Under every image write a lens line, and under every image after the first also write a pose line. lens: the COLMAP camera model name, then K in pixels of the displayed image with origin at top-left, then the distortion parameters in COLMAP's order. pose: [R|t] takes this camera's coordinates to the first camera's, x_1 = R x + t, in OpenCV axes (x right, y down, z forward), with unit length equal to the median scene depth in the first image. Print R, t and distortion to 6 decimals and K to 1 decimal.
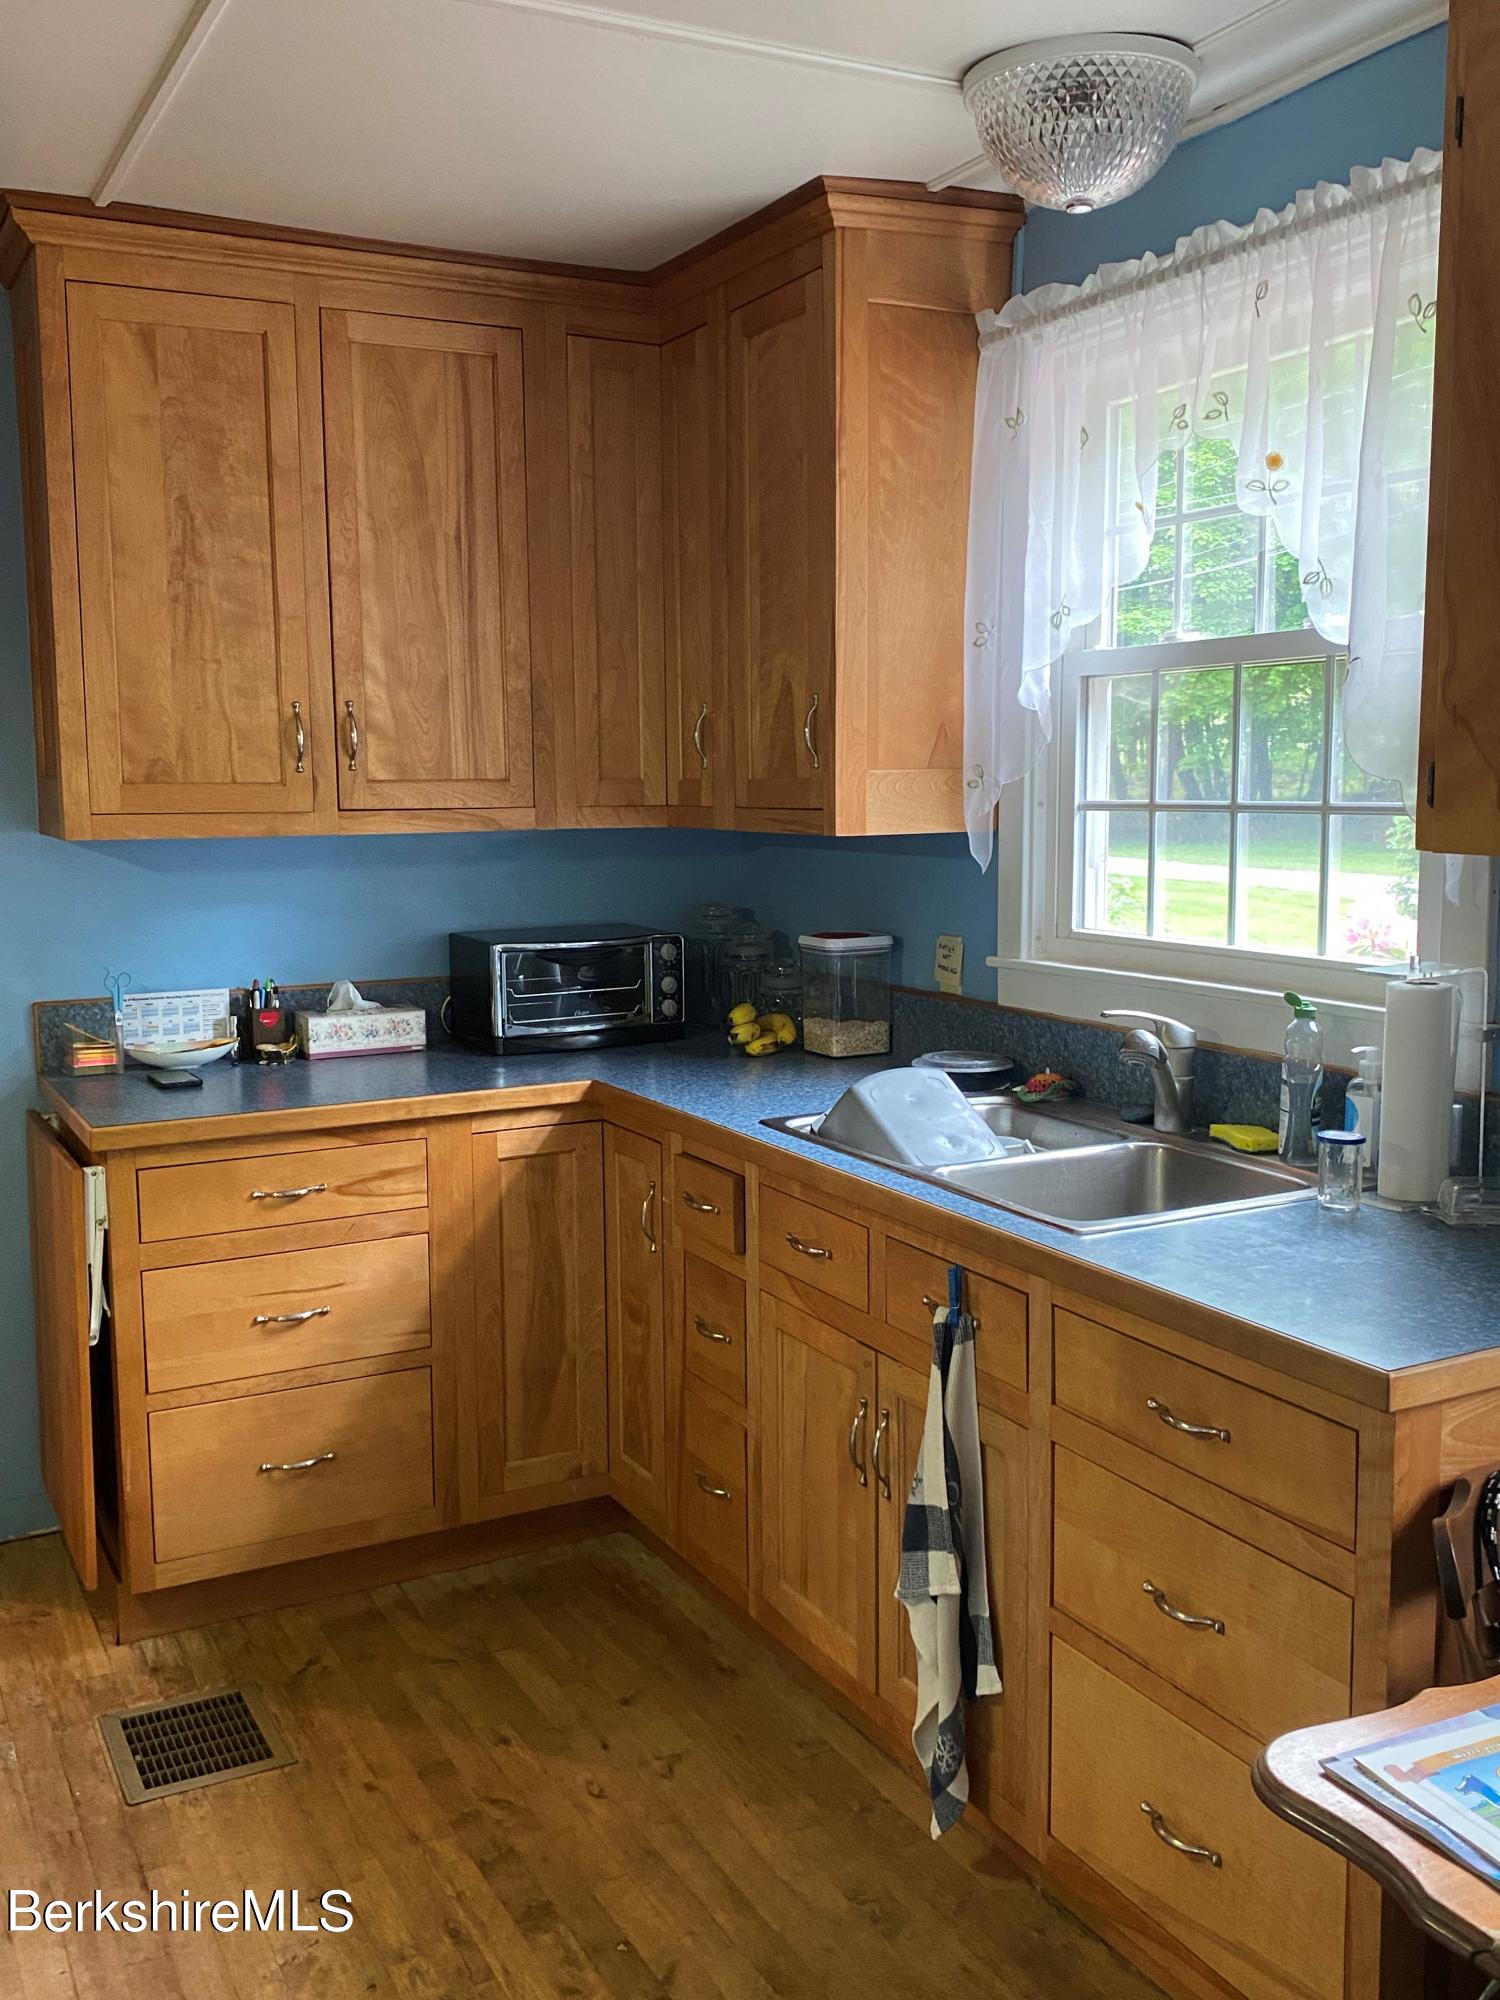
lens RADIAL K [[1826.5, 0, 754.0], [0, 1826.5, 1006.9], [0, 0, 1]] dist [0.017278, 0.000000]
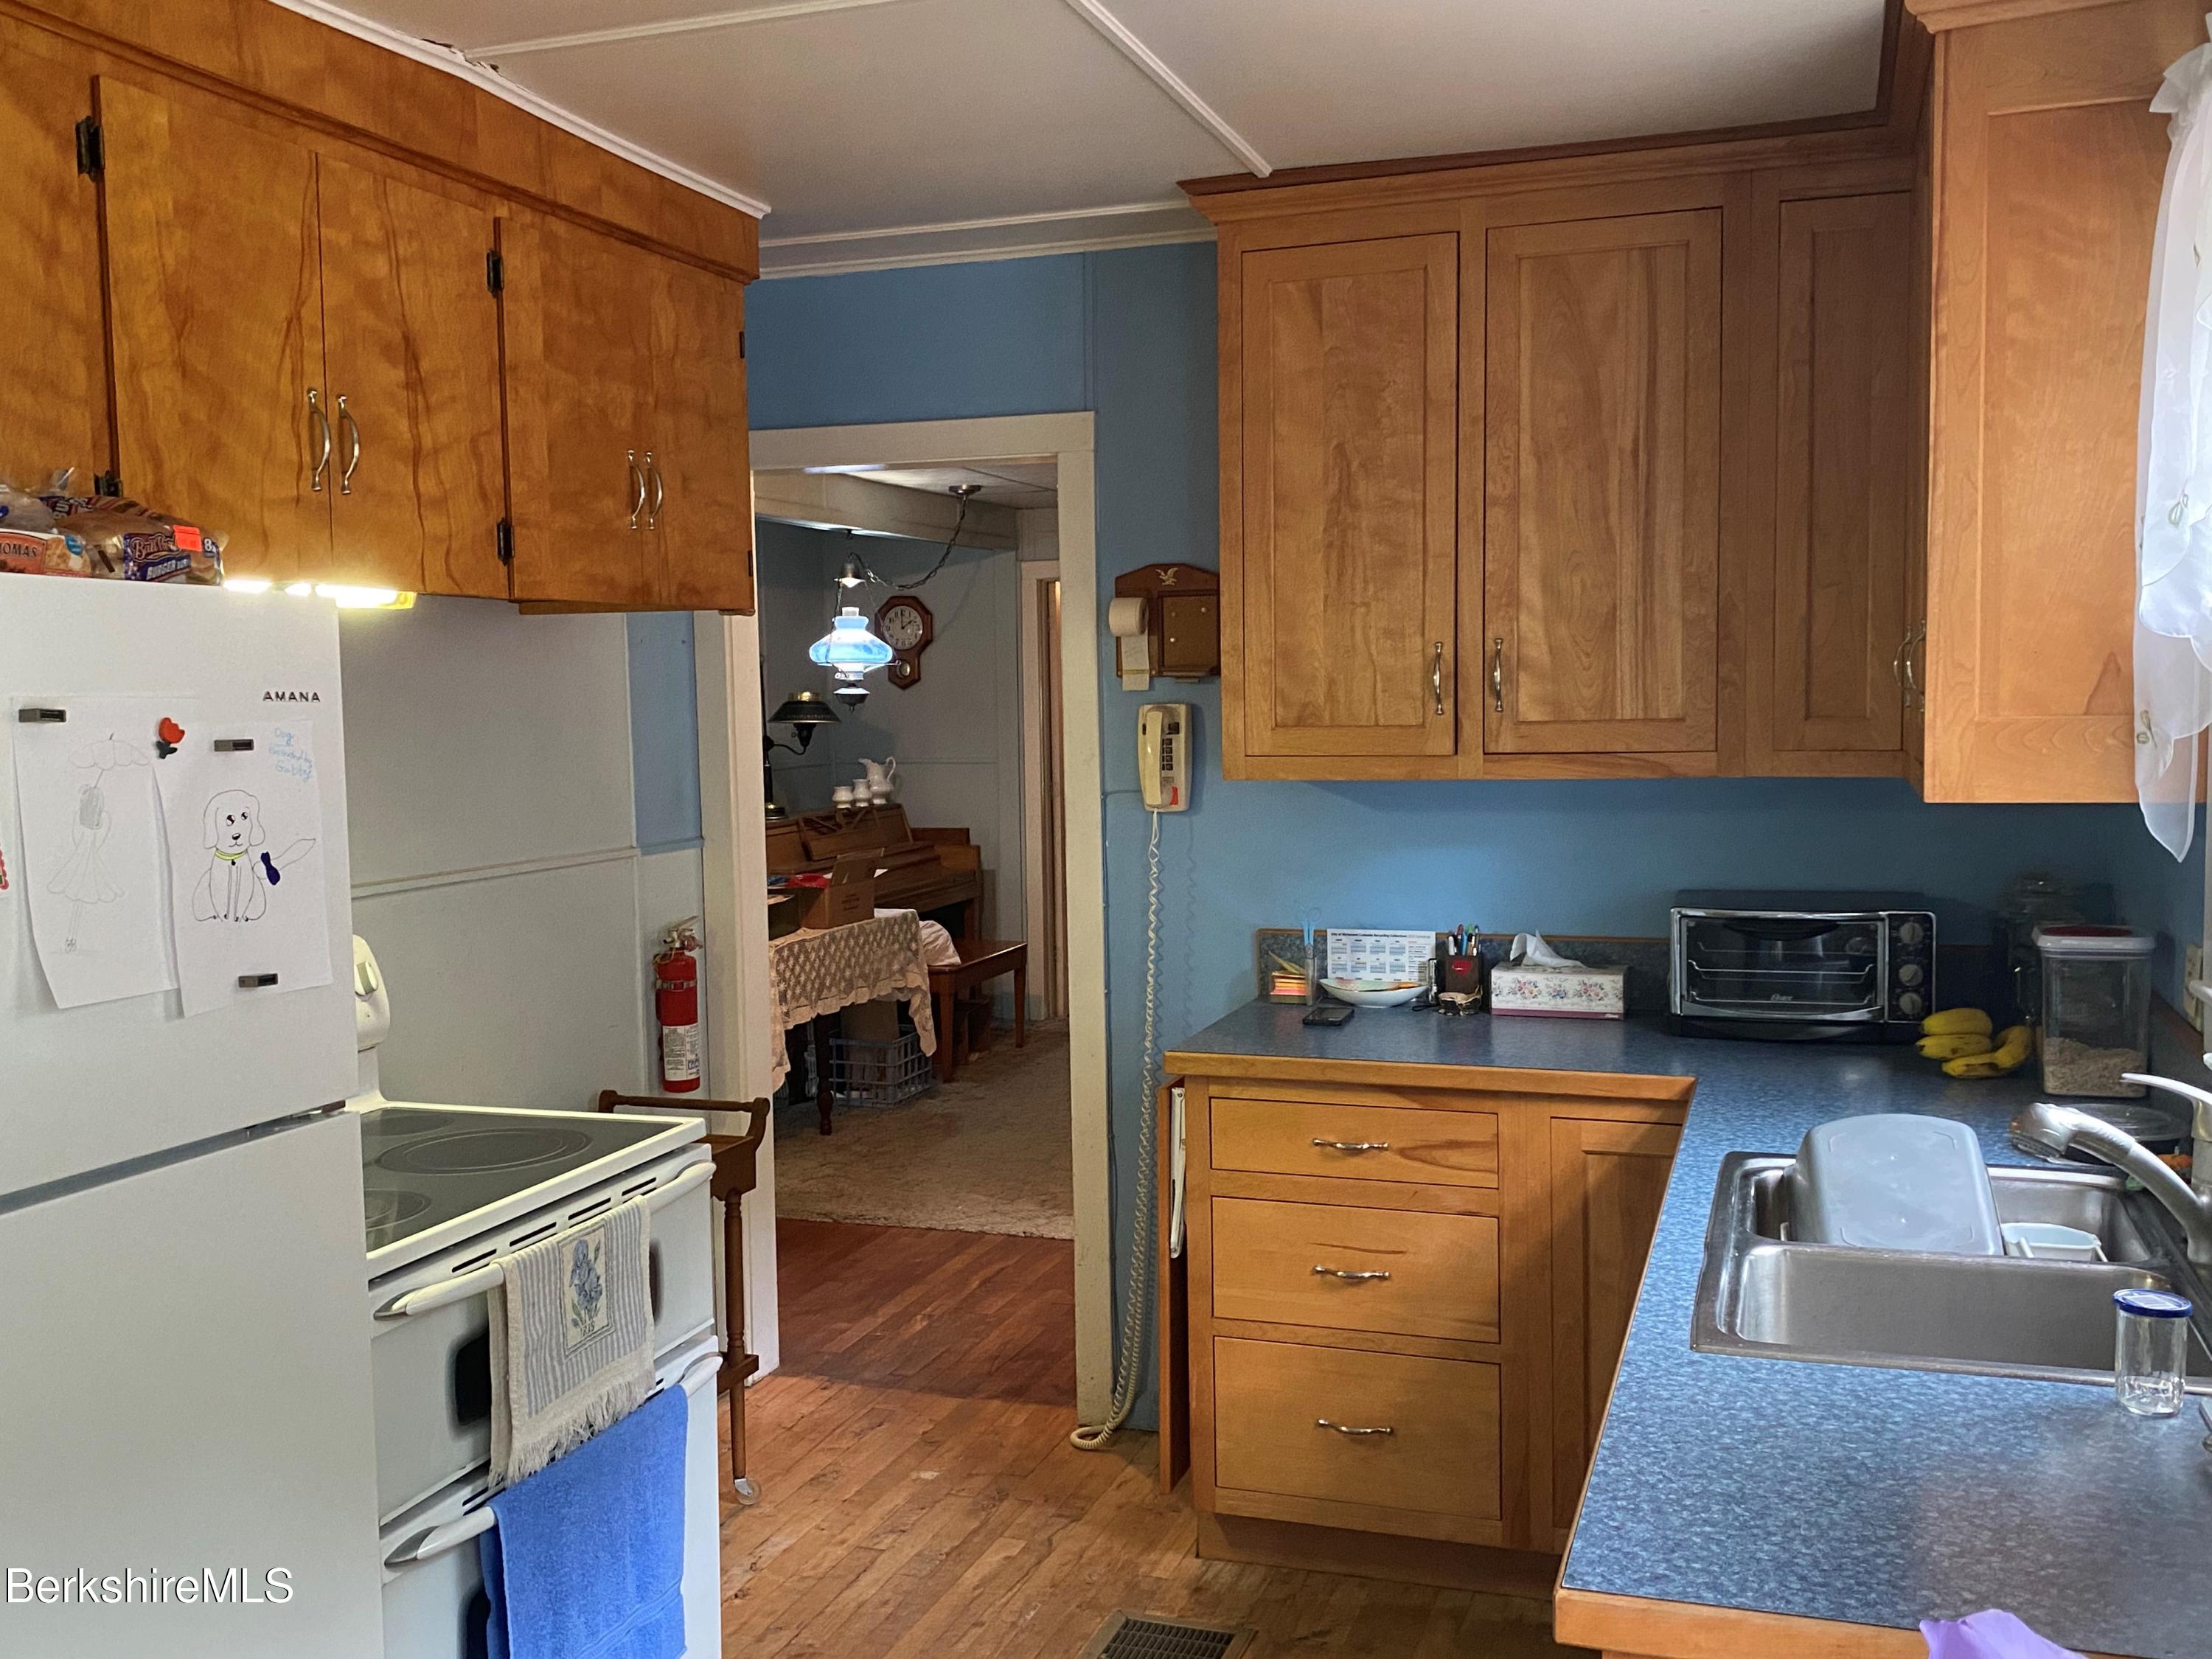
lens RADIAL K [[2020.1, 0, 984.7], [0, 2020.1, 836.4], [0, 0, 1]] dist [0.017278, 0.000000]
pose [[0.660834, 0.048887, -0.748938, 0.395657], [-0.079730, 0.996802, -0.005285, -0.039936], [0.746285, 0.063205, 0.662619, 0.123140]]
